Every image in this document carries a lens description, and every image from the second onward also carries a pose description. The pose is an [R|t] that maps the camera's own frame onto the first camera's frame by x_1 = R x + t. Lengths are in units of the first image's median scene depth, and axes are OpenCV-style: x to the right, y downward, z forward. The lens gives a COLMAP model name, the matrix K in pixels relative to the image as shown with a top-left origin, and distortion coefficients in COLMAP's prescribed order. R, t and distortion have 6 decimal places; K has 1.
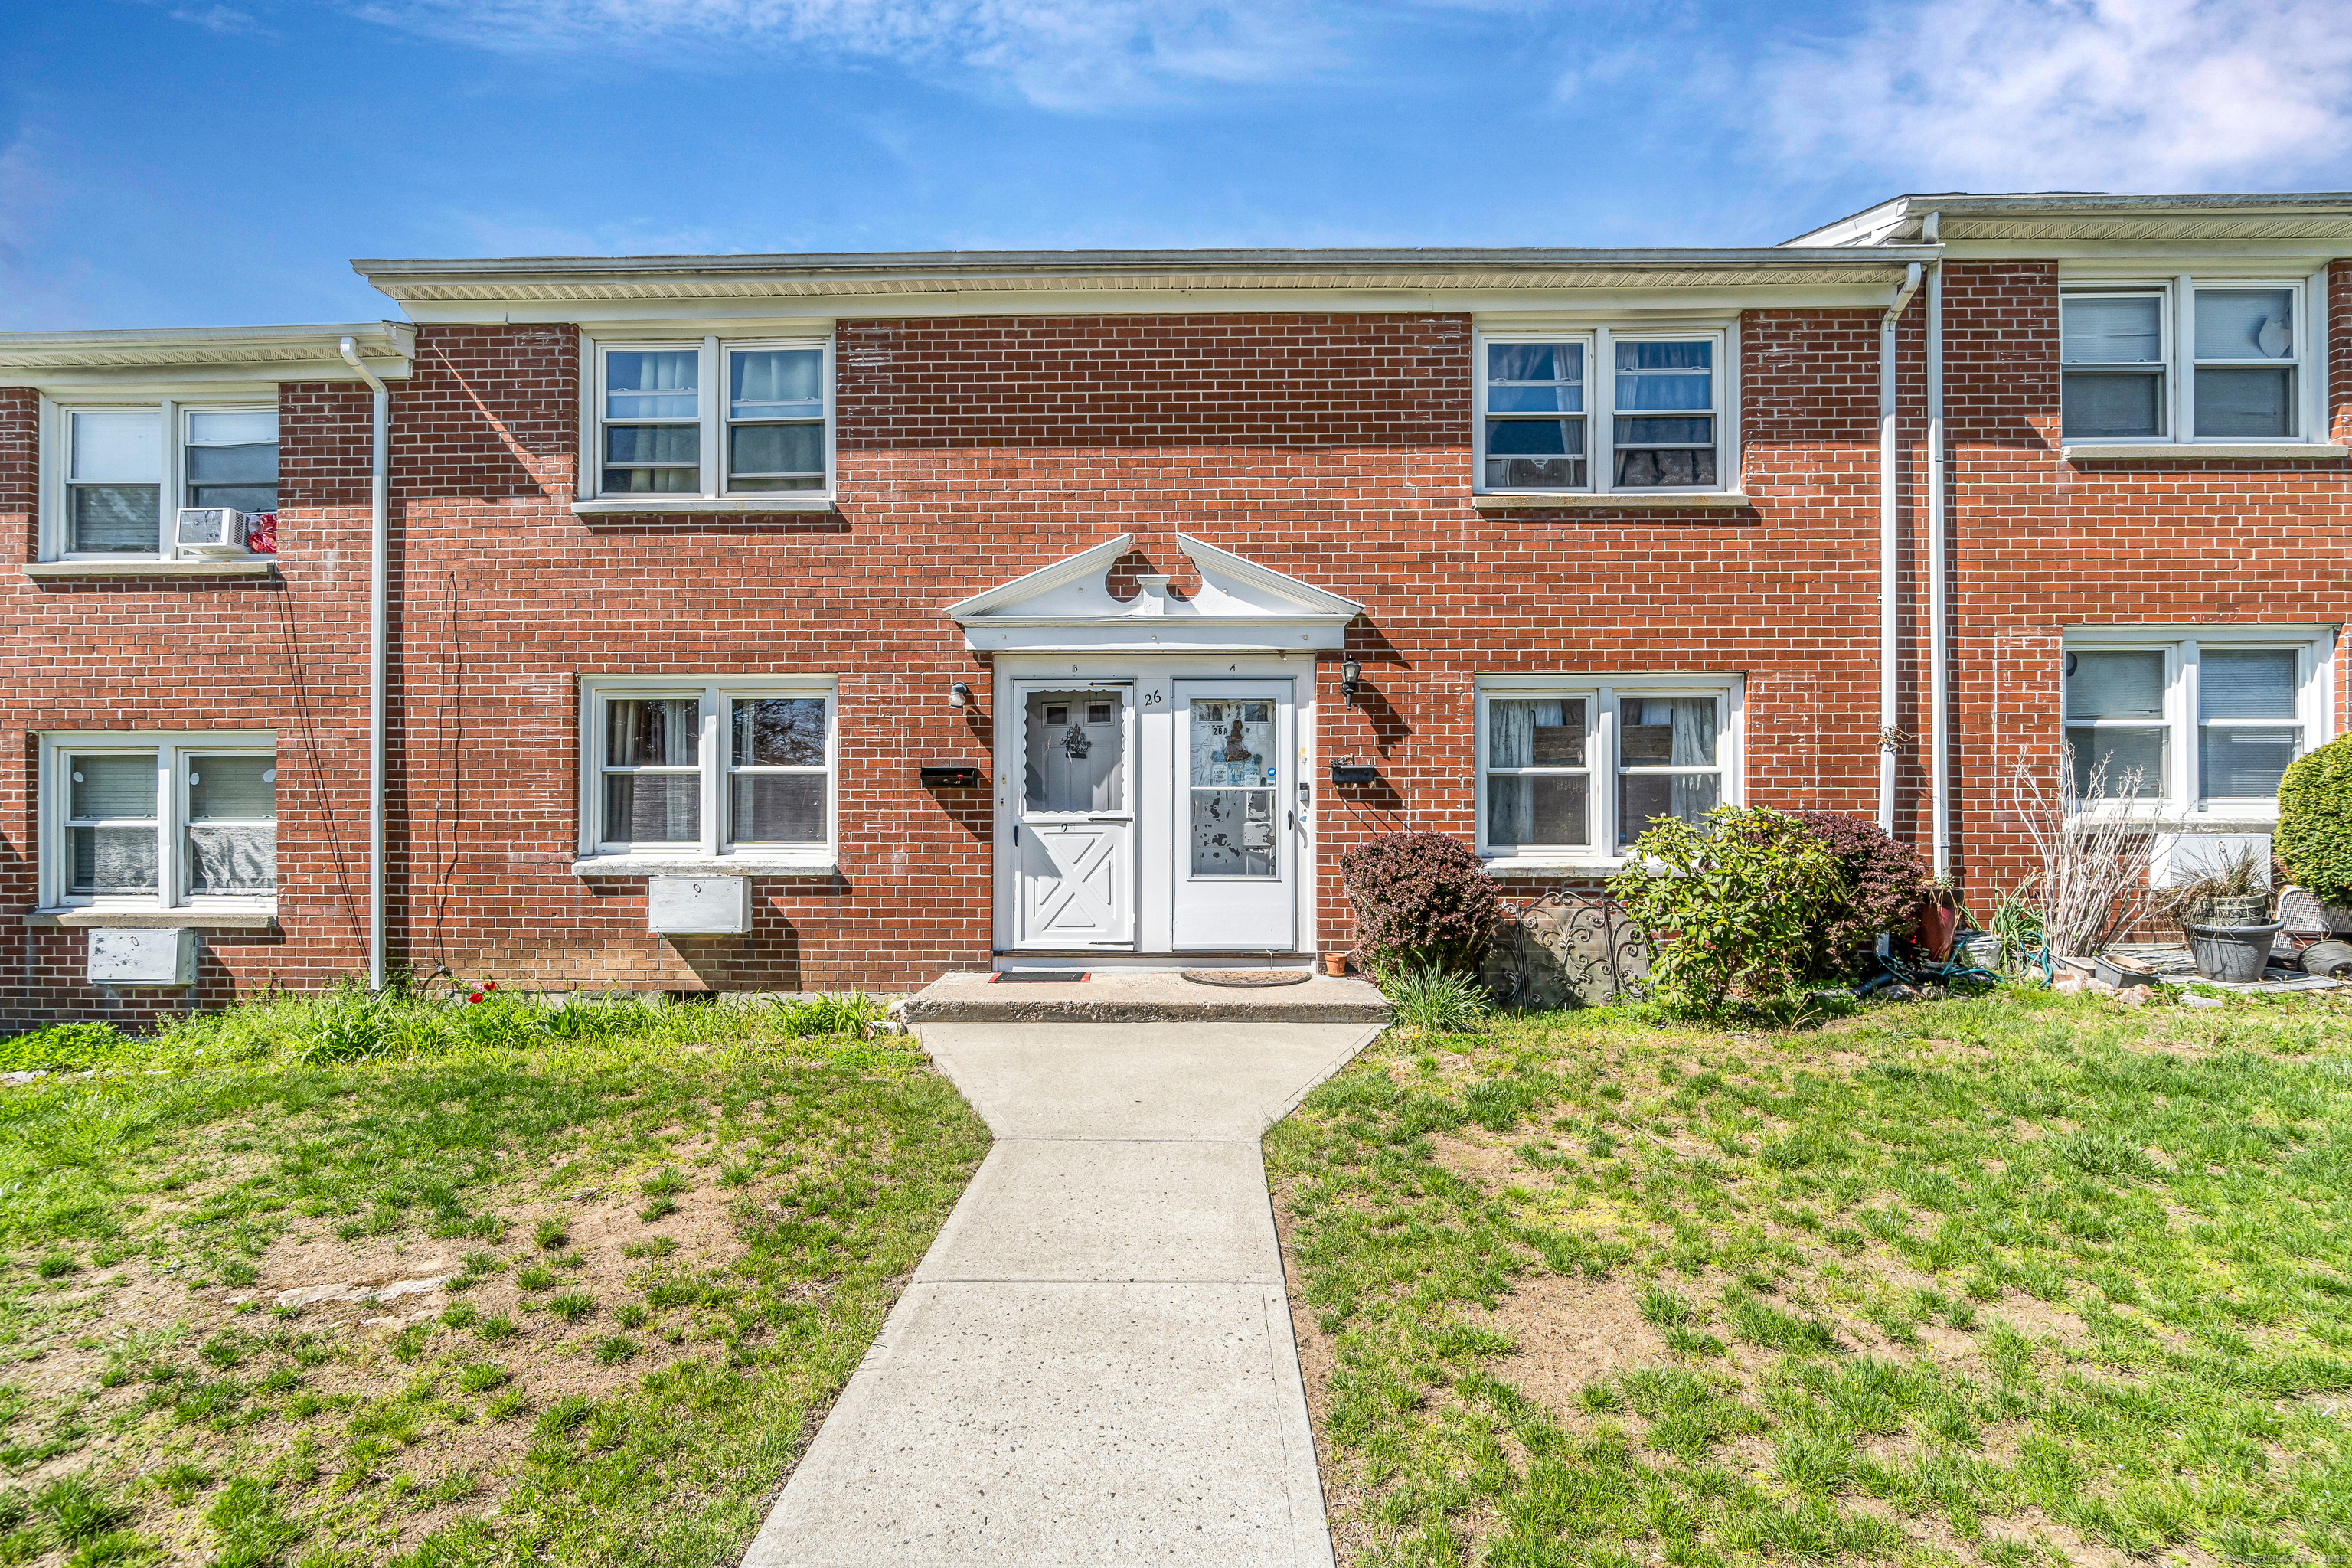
lens RADIAL K [[1025.4, 0, 1173.5], [0, 1025.4, 804.2], [0, 0, 1]] dist [-0.002646, 0.000052]
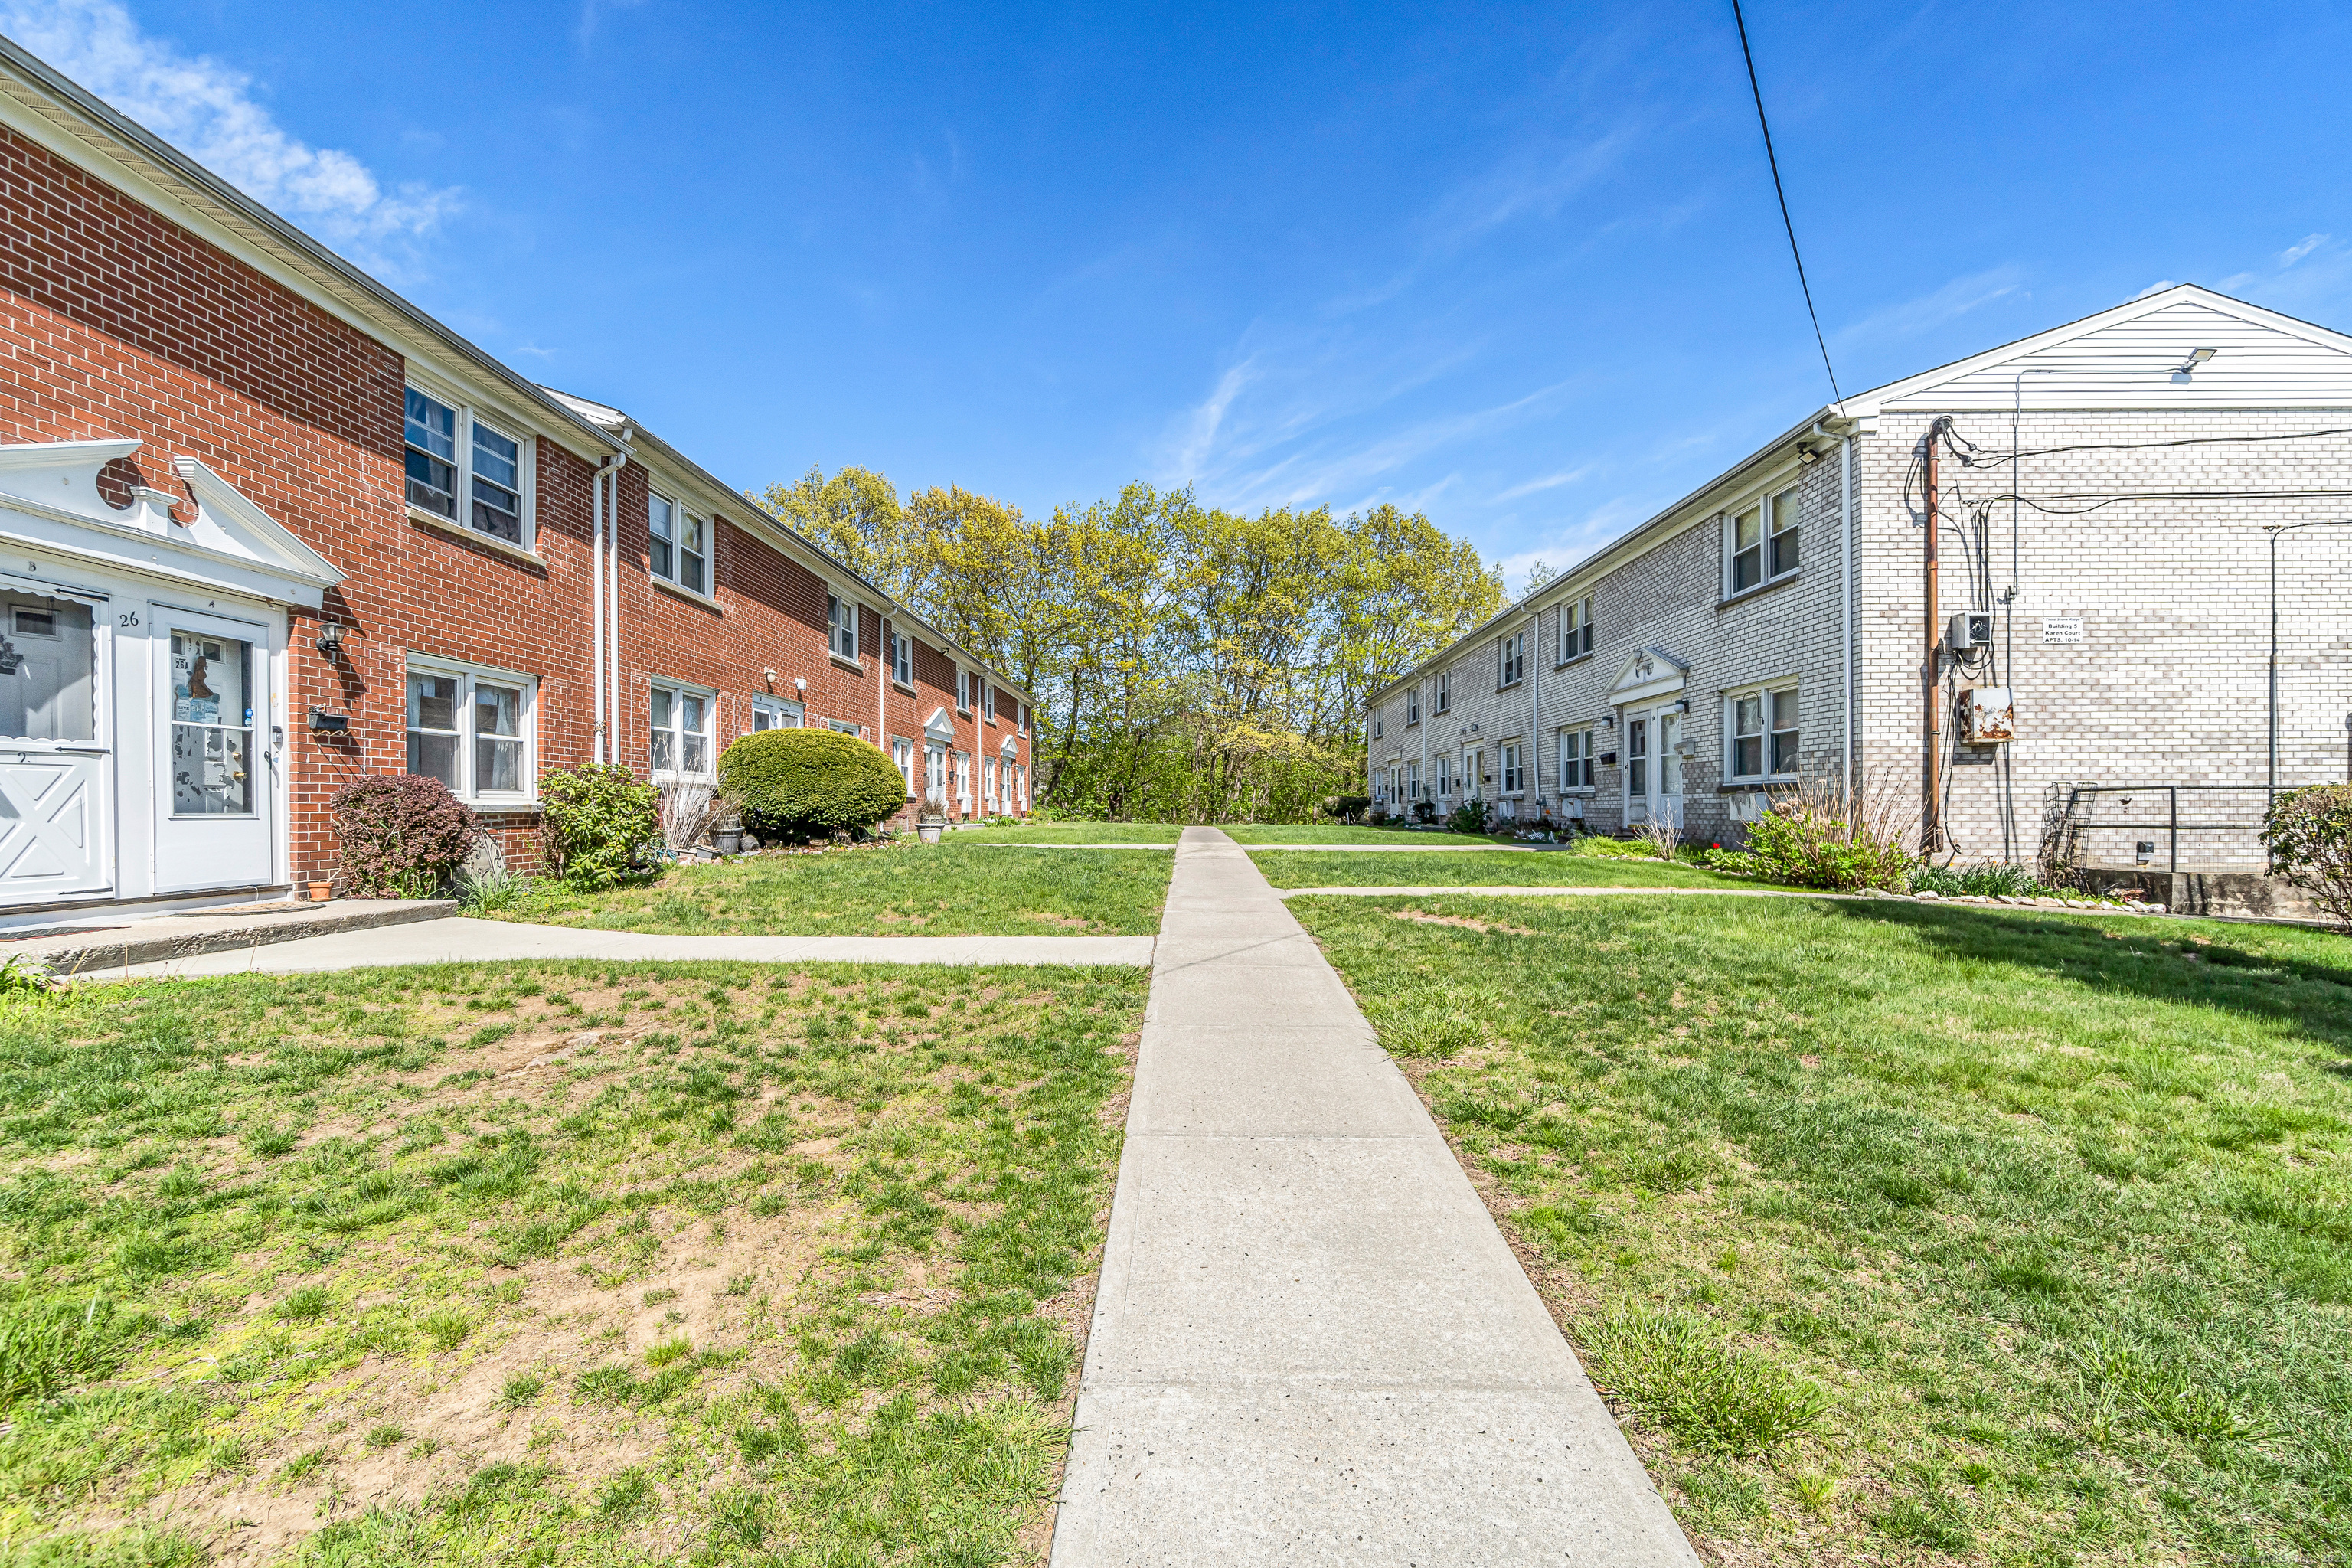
lens RADIAL K [[1025.4, 0, 1173.5], [0, 1025.4, 804.2], [0, 0, 1]] dist [-0.002646, 0.000052]
pose [[-0.005436, 0.003594, 0.999979, -0.946765], [-0.004569, 0.999983, -0.003619, 0.060400], [-0.999975, -0.004588, -0.005419, 0.075517]]
